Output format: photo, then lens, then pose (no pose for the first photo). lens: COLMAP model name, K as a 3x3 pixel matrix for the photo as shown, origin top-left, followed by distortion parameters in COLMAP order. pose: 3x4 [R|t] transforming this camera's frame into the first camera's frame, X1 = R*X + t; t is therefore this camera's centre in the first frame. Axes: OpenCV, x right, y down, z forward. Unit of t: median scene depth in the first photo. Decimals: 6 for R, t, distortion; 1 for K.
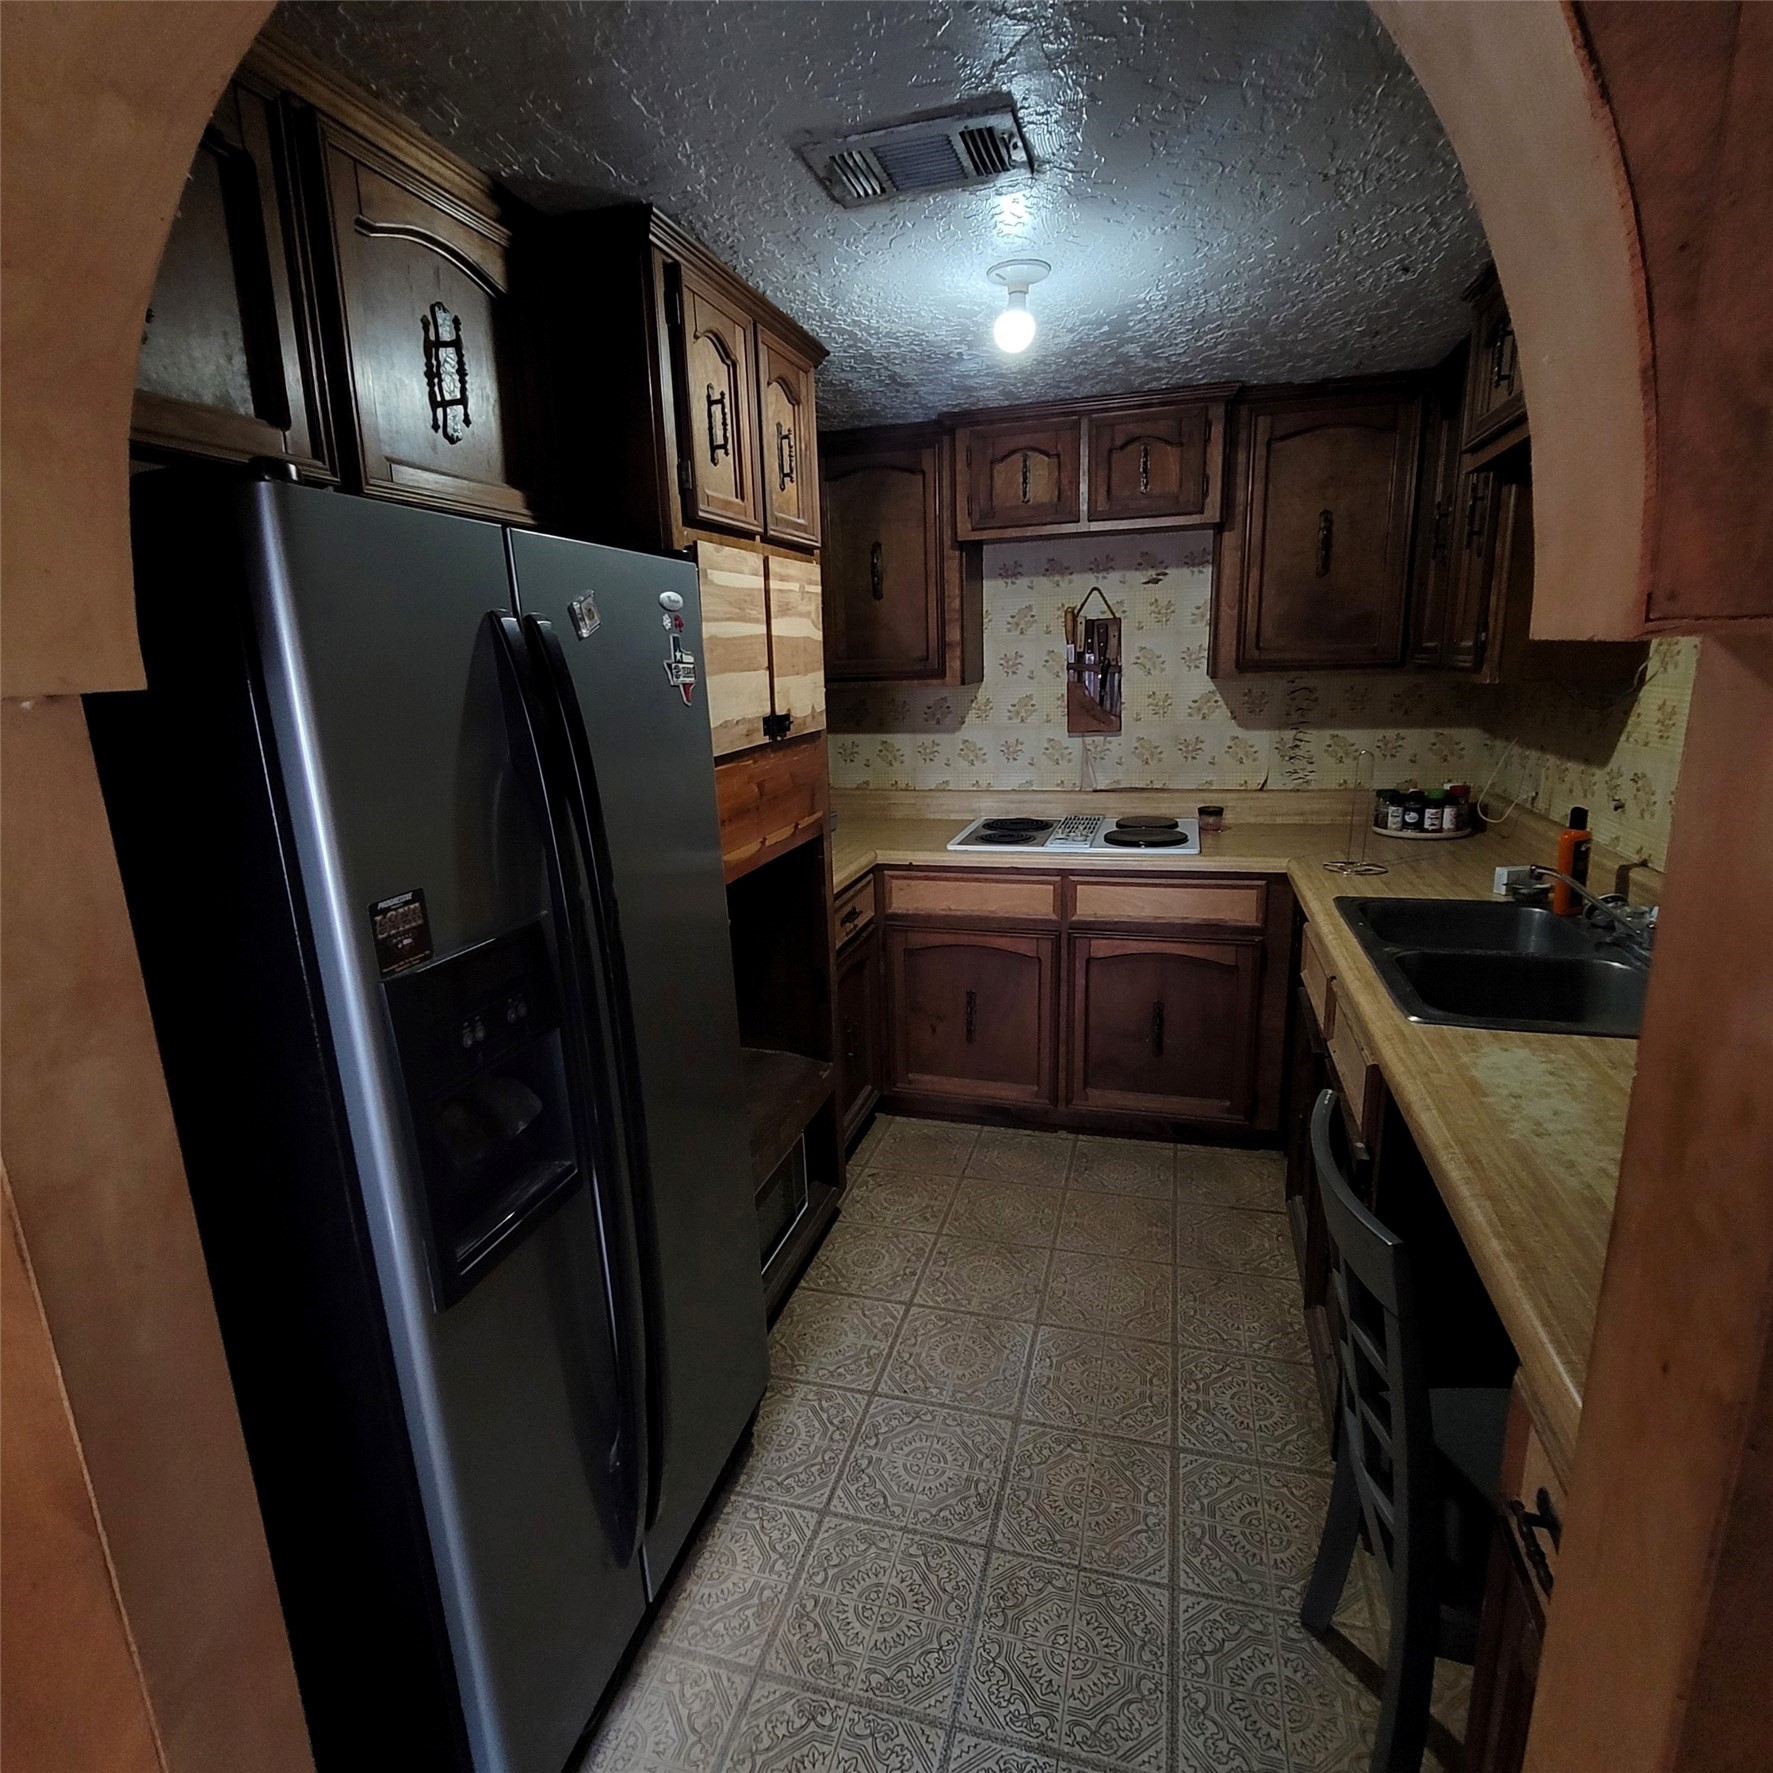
lens RADIAL K [[971.6, 0, 888.1], [0, 971.6, 889.4], [0, 0, 1]] dist [-0.001921, 0.000704]
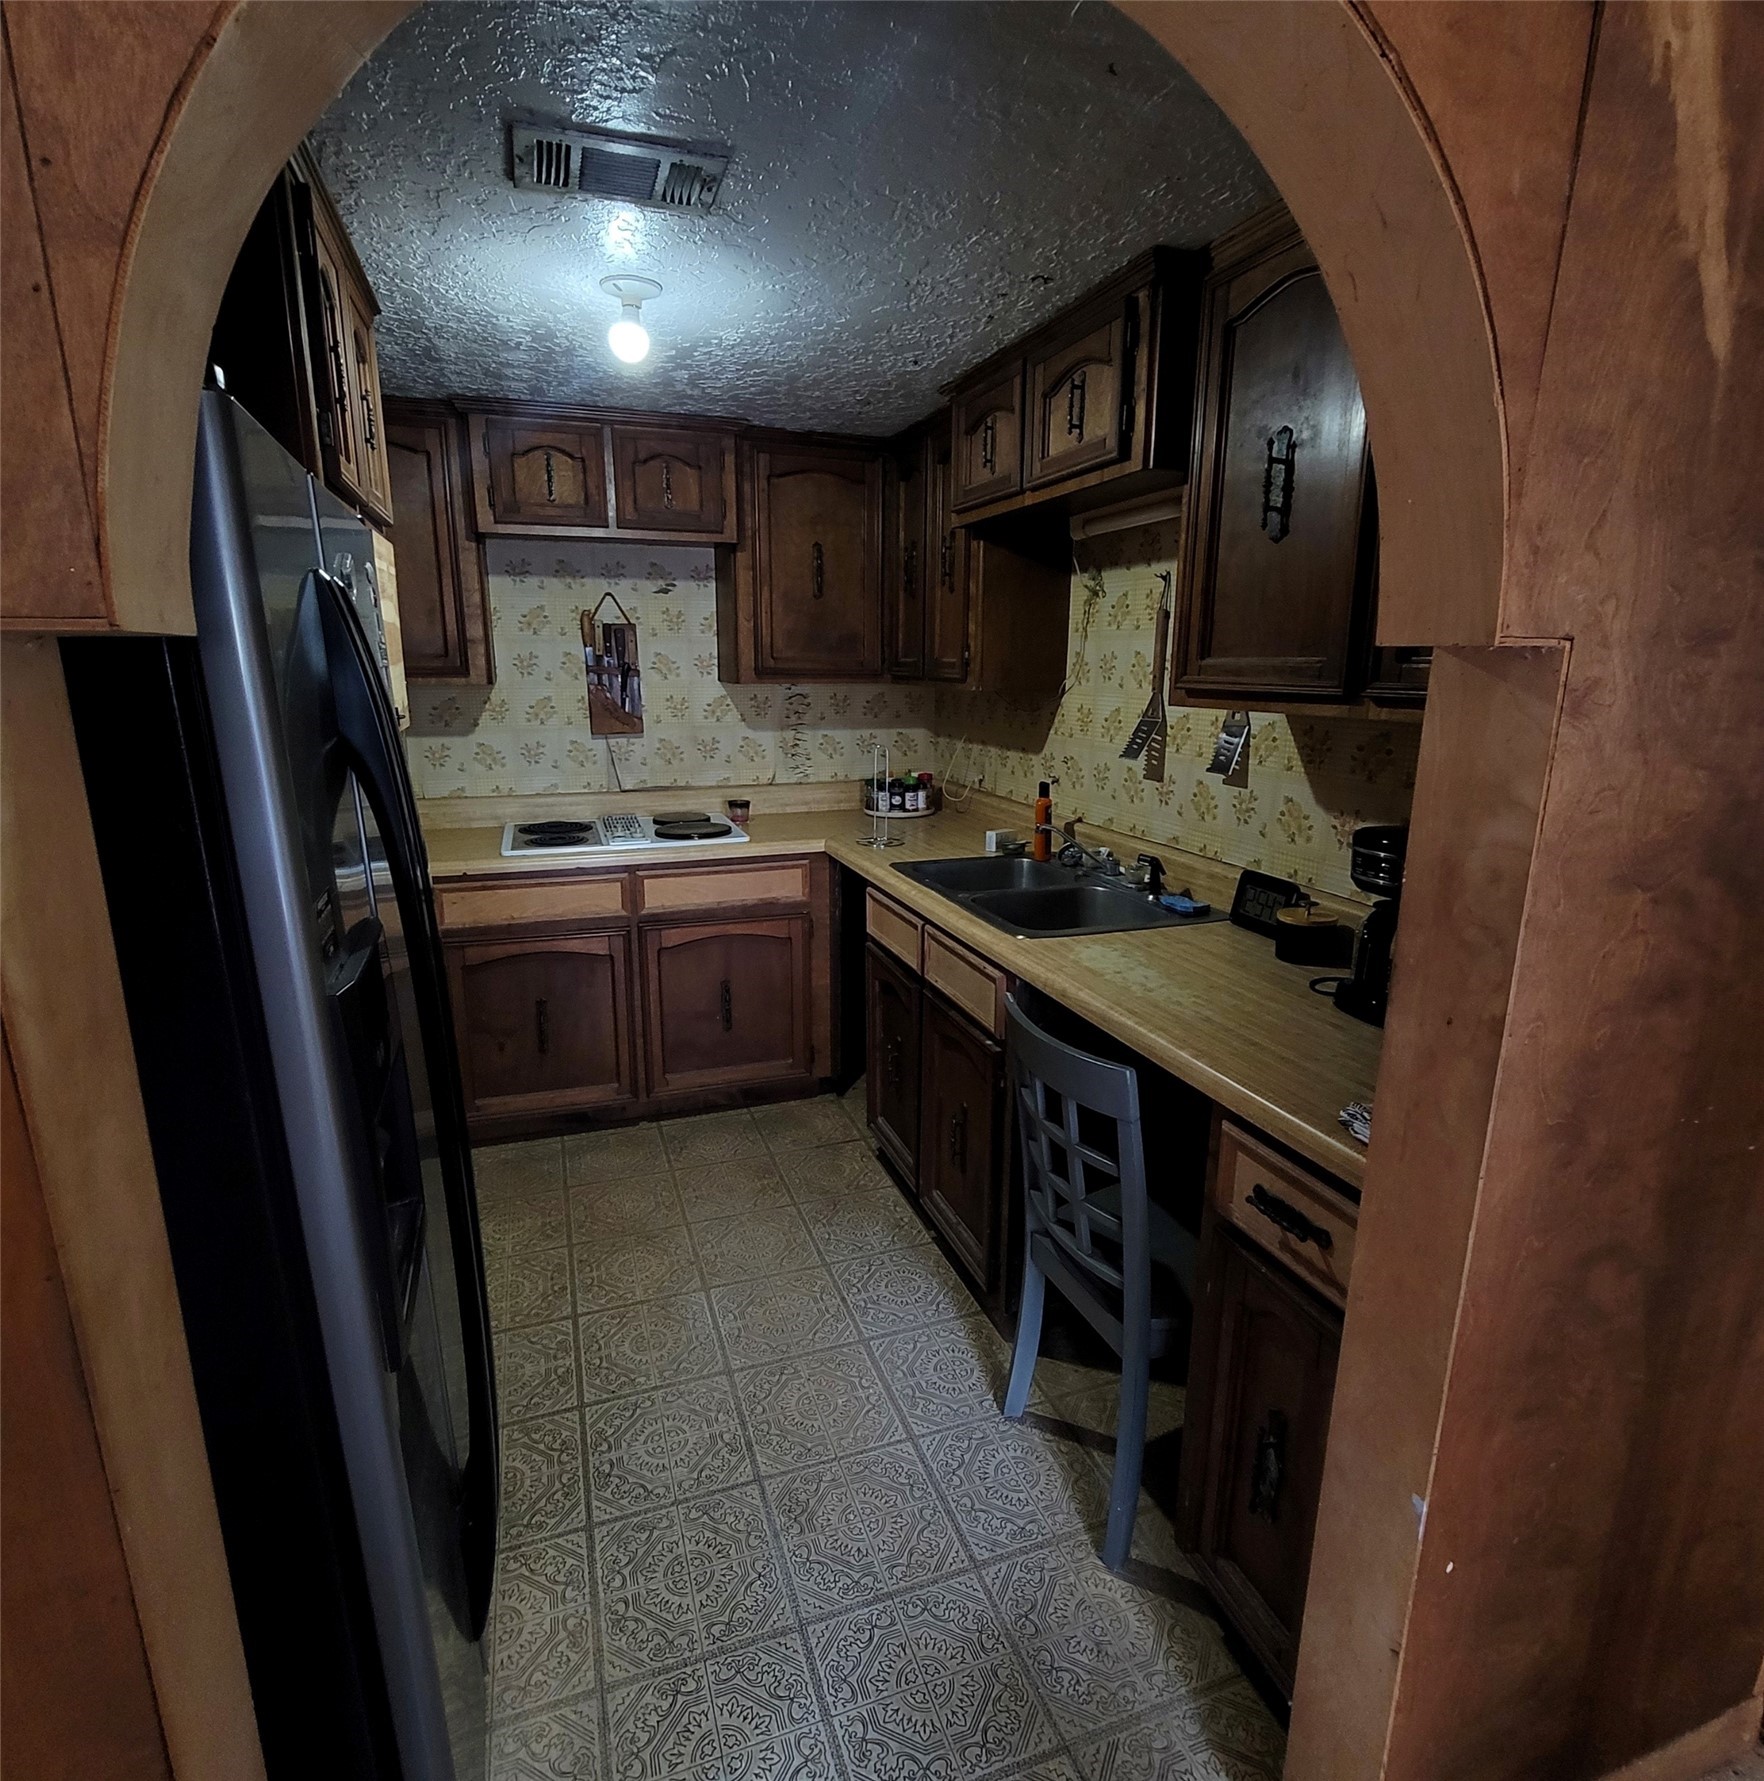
lens RADIAL K [[974.3, 0, 881.0], [0, 974.3, 890.8], [0, 0, 1]] dist [0.004954, -0.003229]
pose [[0.815182, -0.095986, 0.571196, -0.227390], [0.102338, 0.994527, 0.021073, 0.013423], [-0.570092, 0.041277, 0.820543, 0.005917]]
